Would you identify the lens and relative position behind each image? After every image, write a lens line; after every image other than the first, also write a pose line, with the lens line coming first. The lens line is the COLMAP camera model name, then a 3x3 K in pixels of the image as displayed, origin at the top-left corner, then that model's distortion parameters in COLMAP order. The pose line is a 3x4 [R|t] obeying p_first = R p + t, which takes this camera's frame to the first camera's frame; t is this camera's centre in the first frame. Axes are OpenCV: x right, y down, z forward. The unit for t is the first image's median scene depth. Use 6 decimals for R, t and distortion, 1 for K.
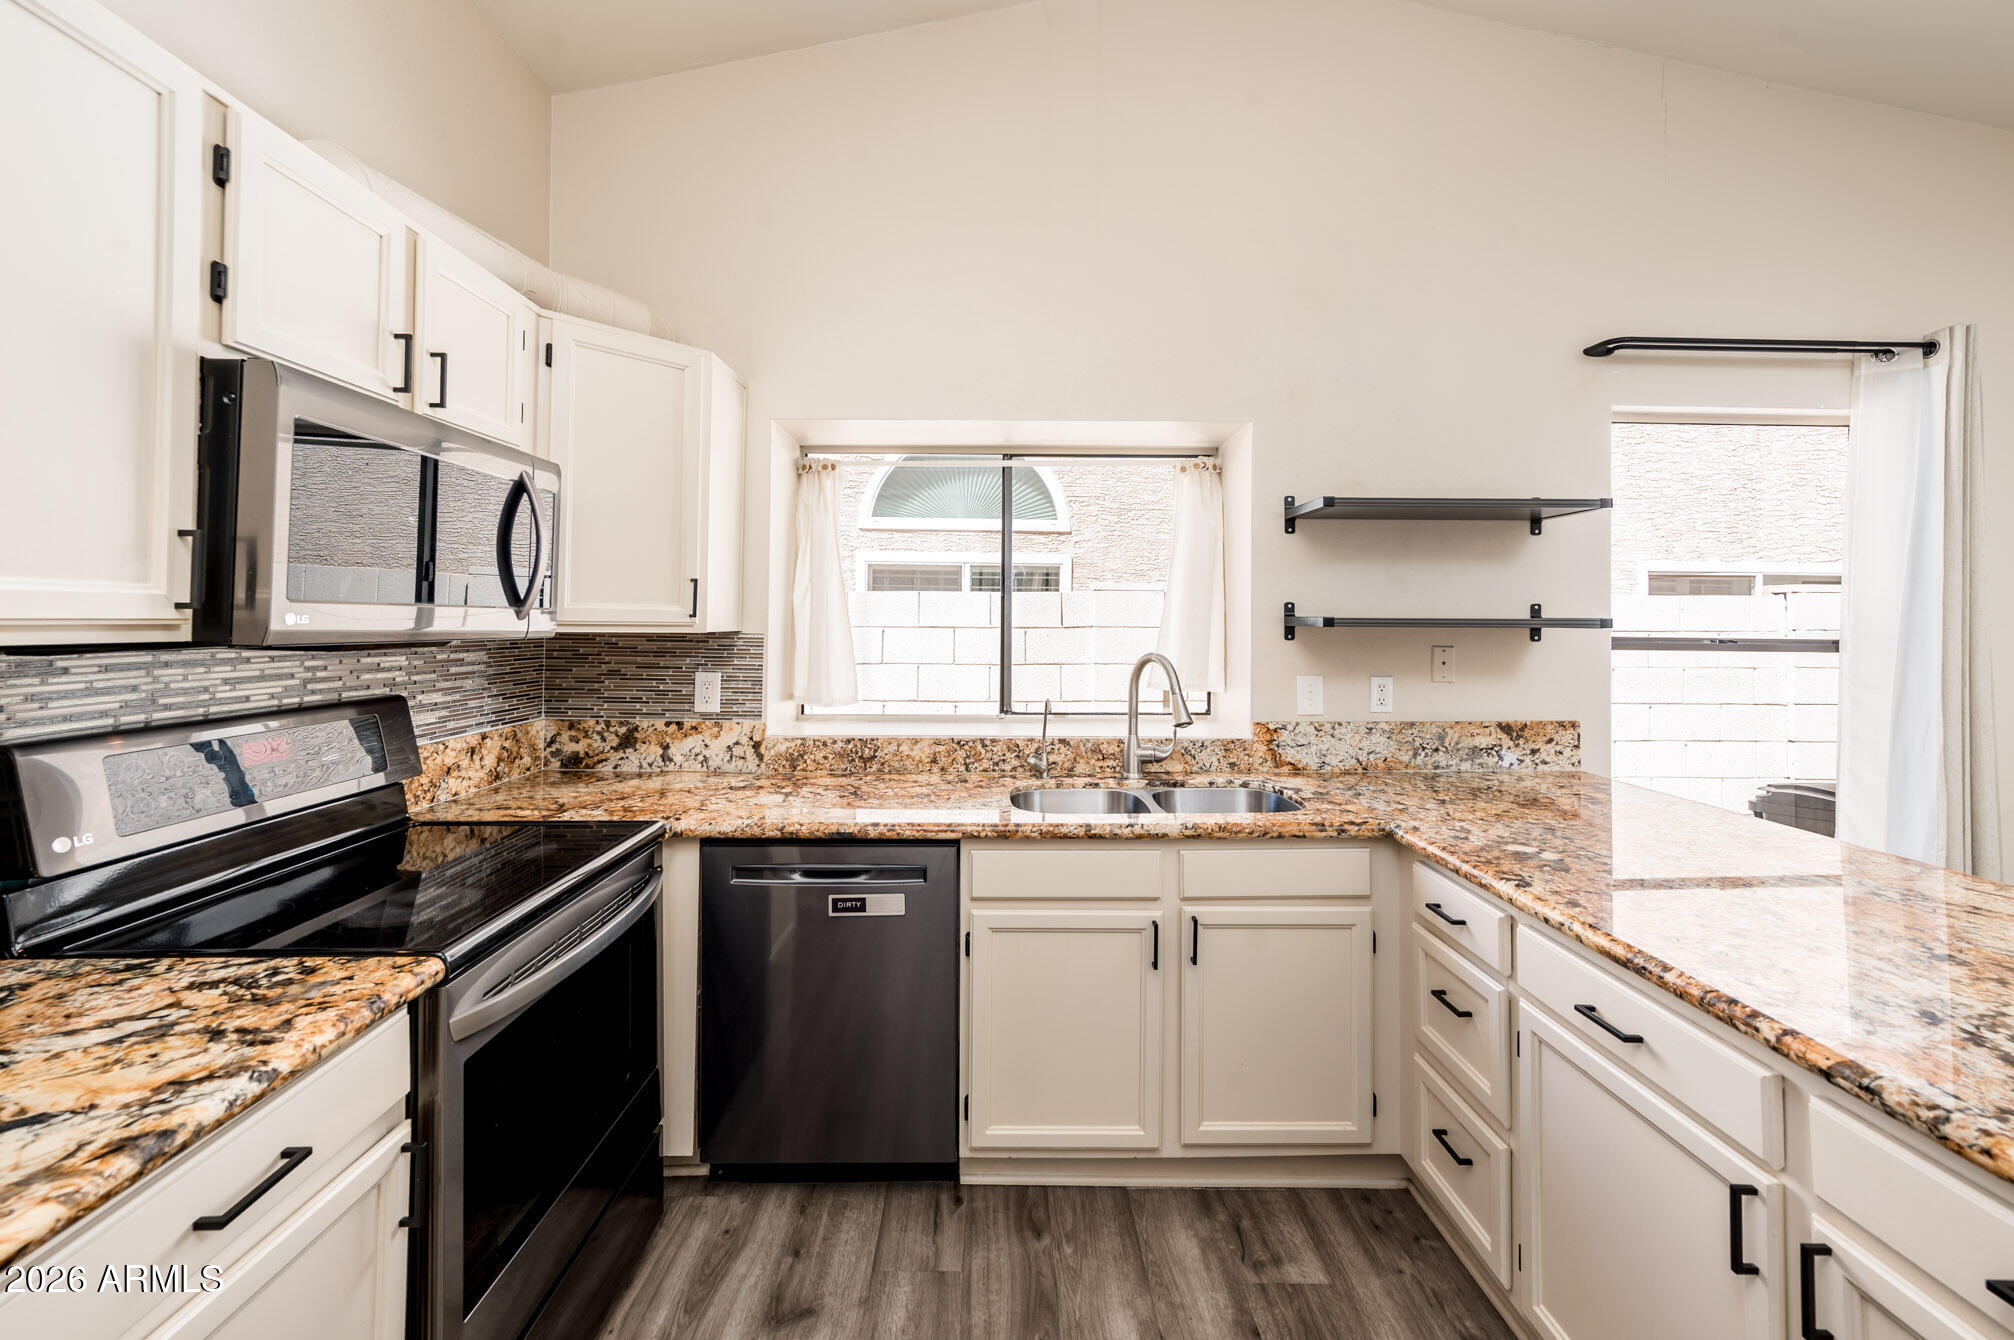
lens RADIAL K [[836.9, 0, 1015.6], [0, 836.9, 606.0], [0, 0, 1]] dist [-0.000841, 0.003901]
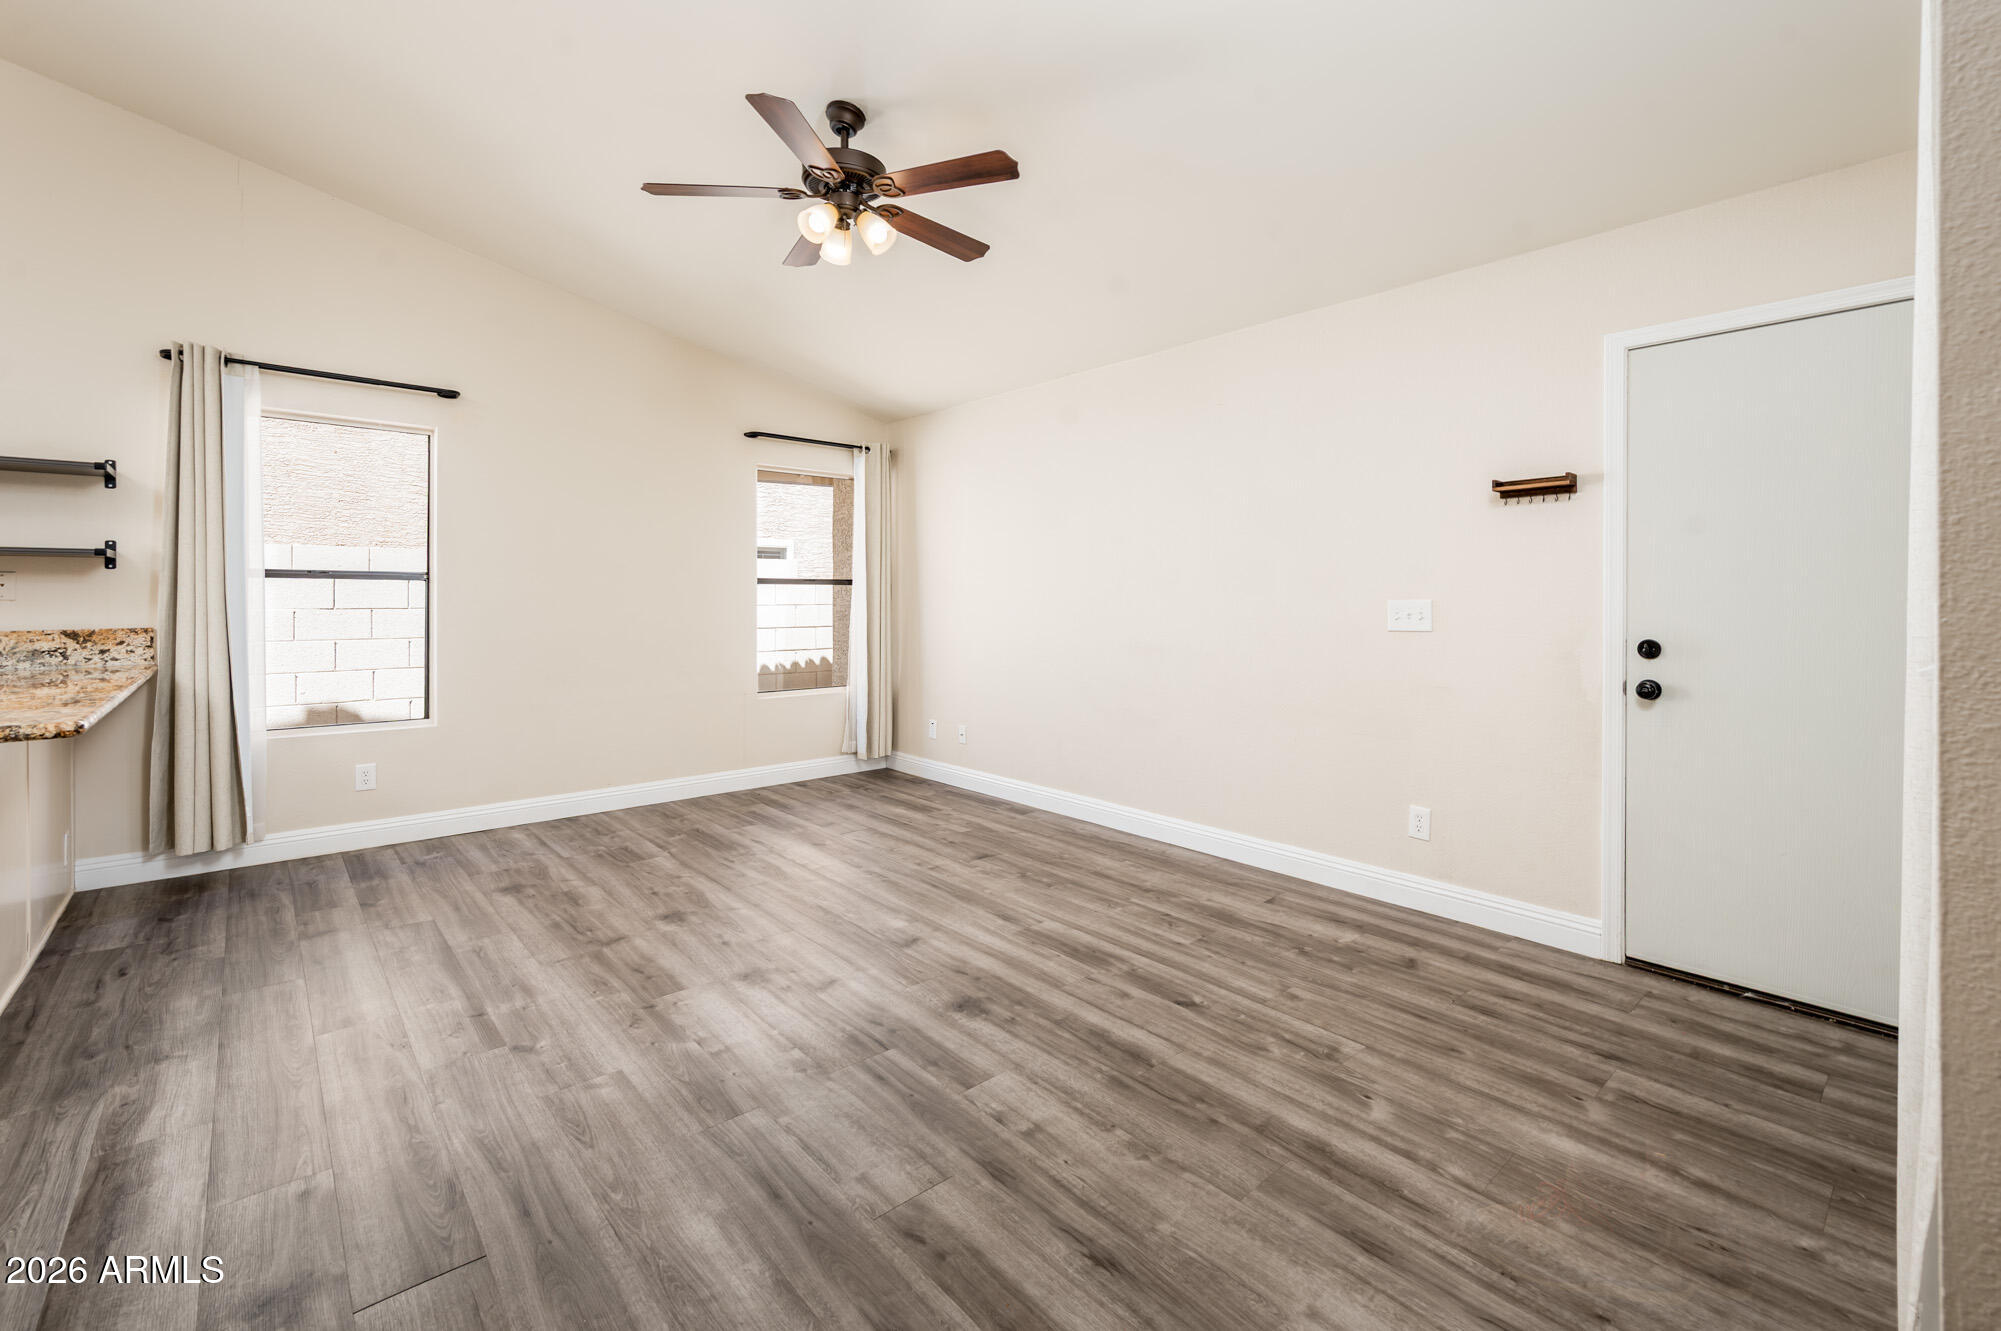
lens RADIAL K [[857.2, 0, 1012.1], [0, 857.2, 603.0], [0, 0, 1]] dist [0.002103, 0.001176]
pose [[0.752013, -0.009316, 0.659082, 0.806790], [-0.006350, 0.999751, 0.021377, 0.059073], [-0.659117, -0.020261, 0.751767, -0.969883]]
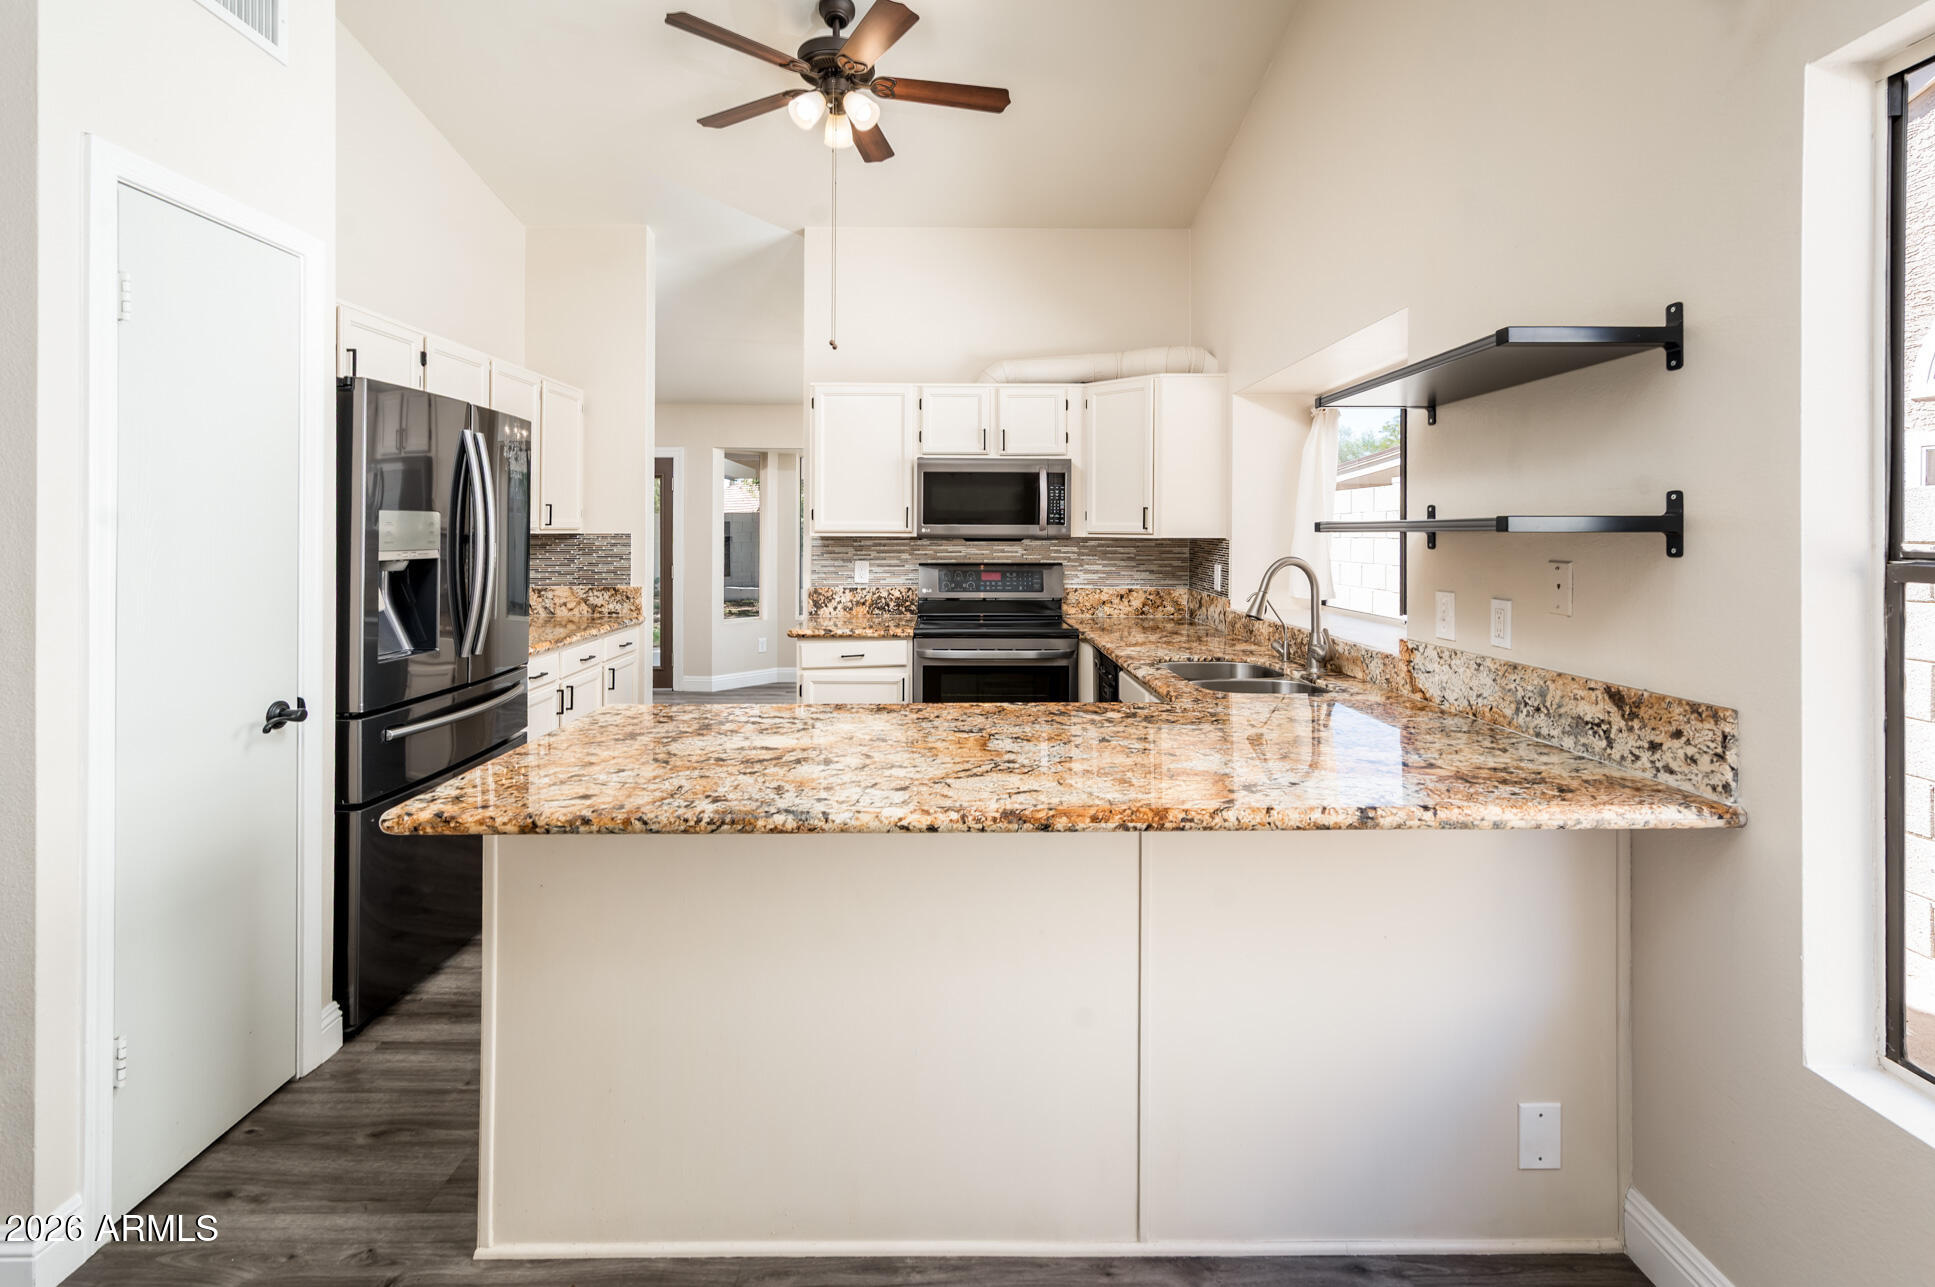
lens RADIAL K [[847.4, 0, 969.6], [0, 847.4, 530.5], [0, 0, 1]] dist [-0.002486, -0.000171]
pose [[0.012723, -0.009013, -0.999878, 1.204353], [0.014372, 0.999858, -0.008830, 0.022994], [0.999816, -0.014258, 0.012851, 0.522798]]
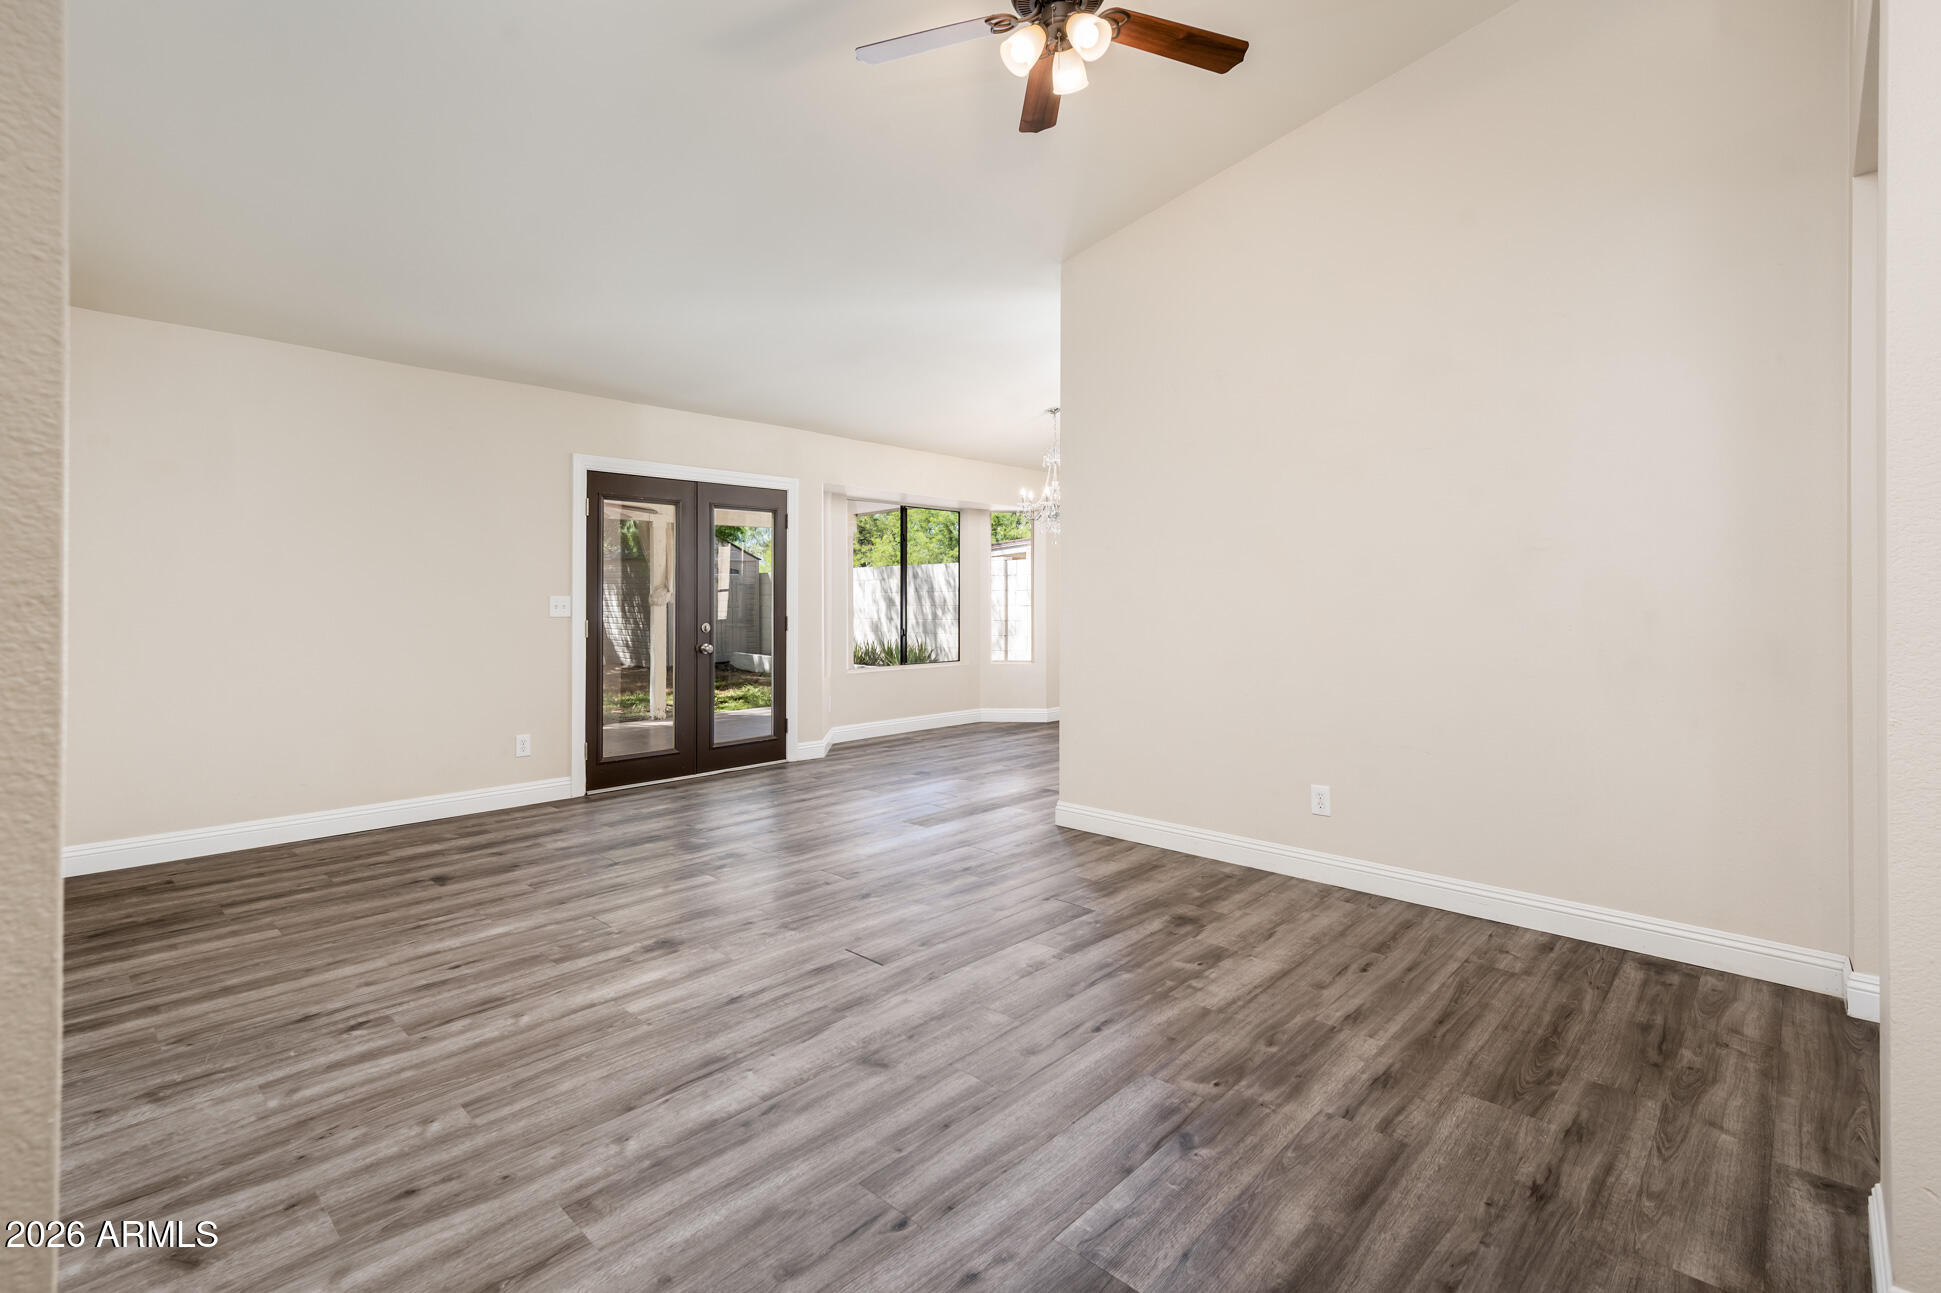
lens RADIAL K [[887.2, 0, 970.5], [0, 887.2, 646.5], [0, 0, 1]] dist [0.003755, 0.000164]
pose [[0.726244, 0.032388, -0.686674, 0.513226], [0.012871, 0.998074, 0.060688, 0.037568], [0.687317, -0.052913, 0.724428, -1.842698]]
